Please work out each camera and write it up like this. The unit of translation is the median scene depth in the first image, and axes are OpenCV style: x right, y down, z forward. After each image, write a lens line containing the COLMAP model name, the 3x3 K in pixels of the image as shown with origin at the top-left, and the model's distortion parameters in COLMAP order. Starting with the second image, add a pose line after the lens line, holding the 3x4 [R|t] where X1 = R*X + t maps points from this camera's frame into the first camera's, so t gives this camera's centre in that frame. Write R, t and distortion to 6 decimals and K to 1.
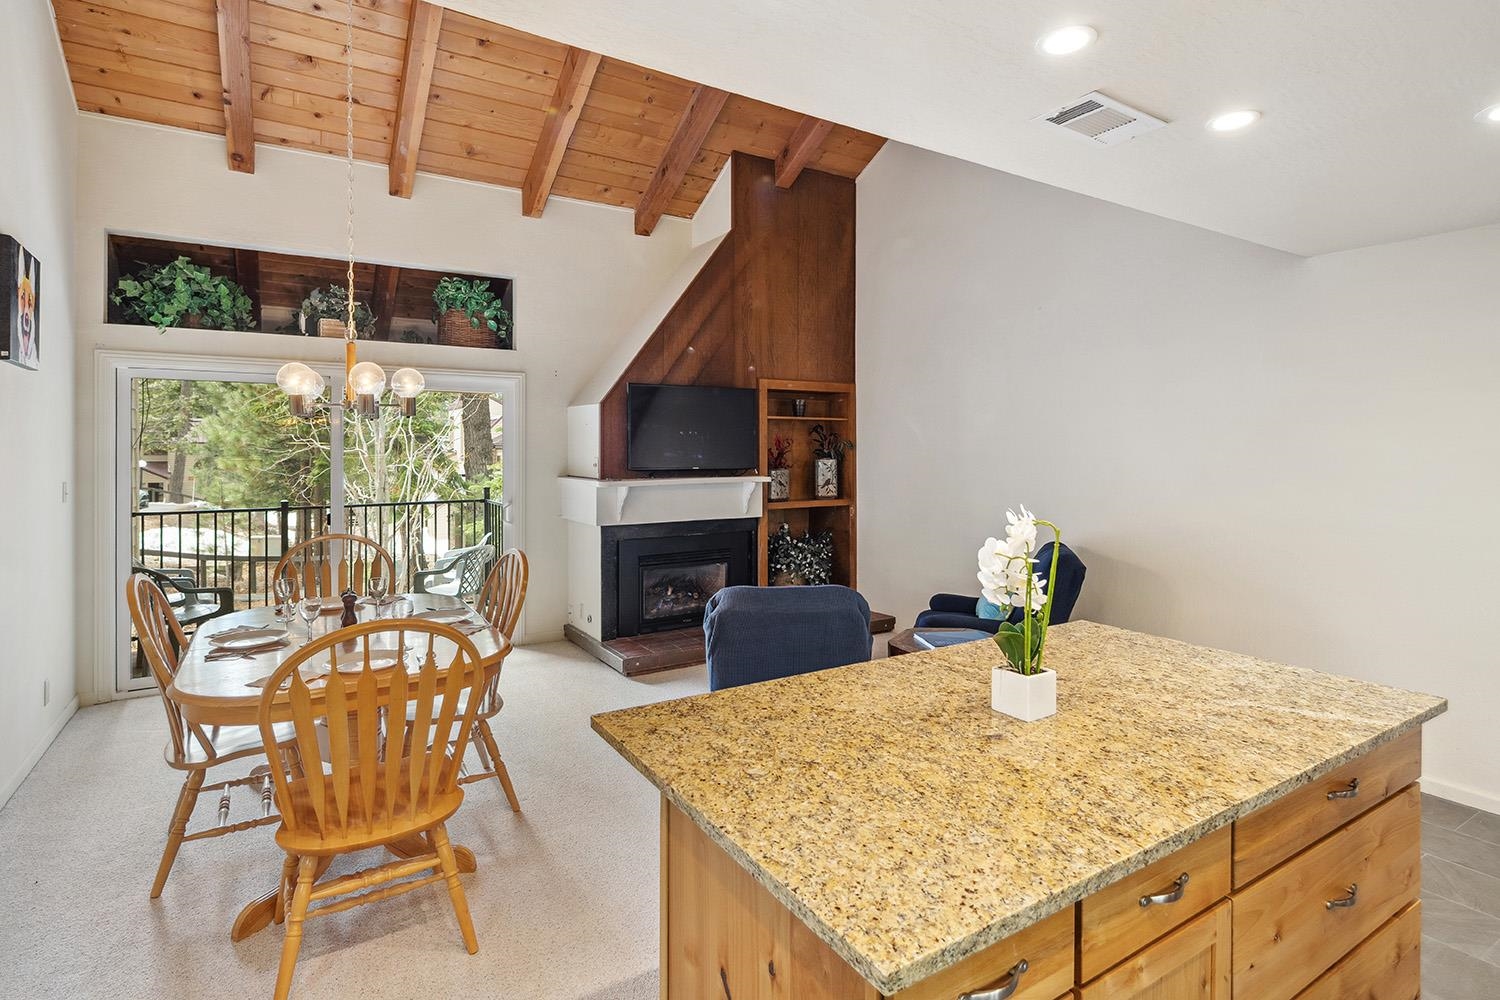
lens RADIAL K [[744.1, 0, 747.3], [0, 744.1, 450.6], [0, 0, 1]] dist [0.000490, 0.000067]
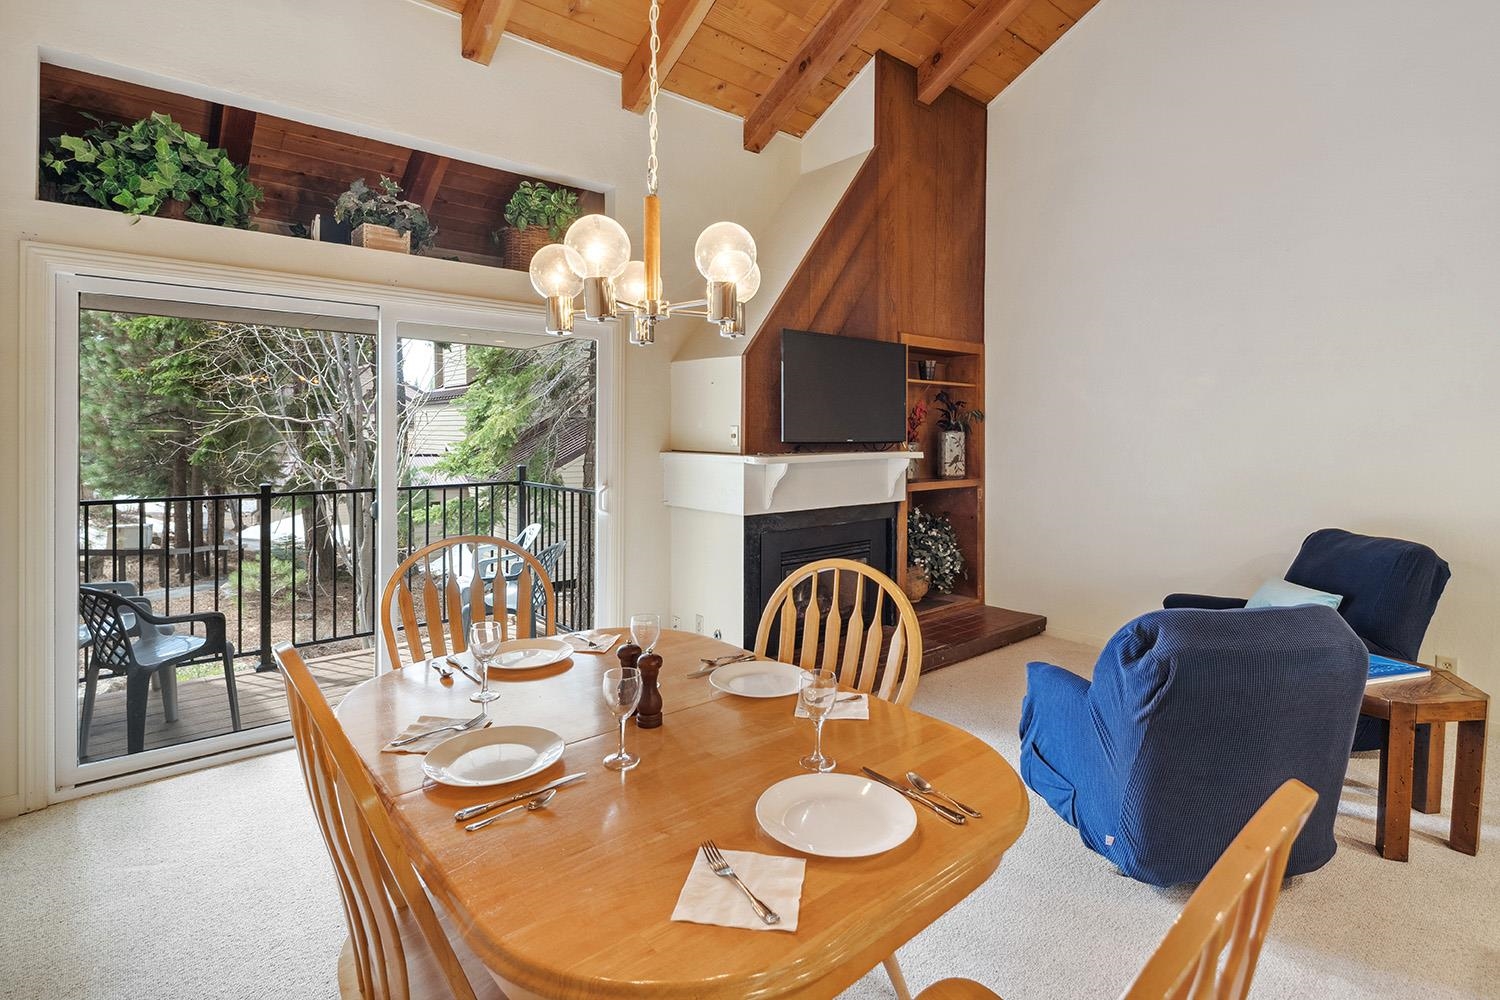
lens RADIAL K [[731.4, 0, 747.5], [0, 731.4, 436.4], [0, 0, 1]] dist [-0.000137, -0.000592]
pose [[0.988697, 0.004580, 0.149858, -0.274123], [-0.005394, 0.999973, 0.005022, 0.014723], [-0.149831, -0.005773, 0.988695, 0.228623]]
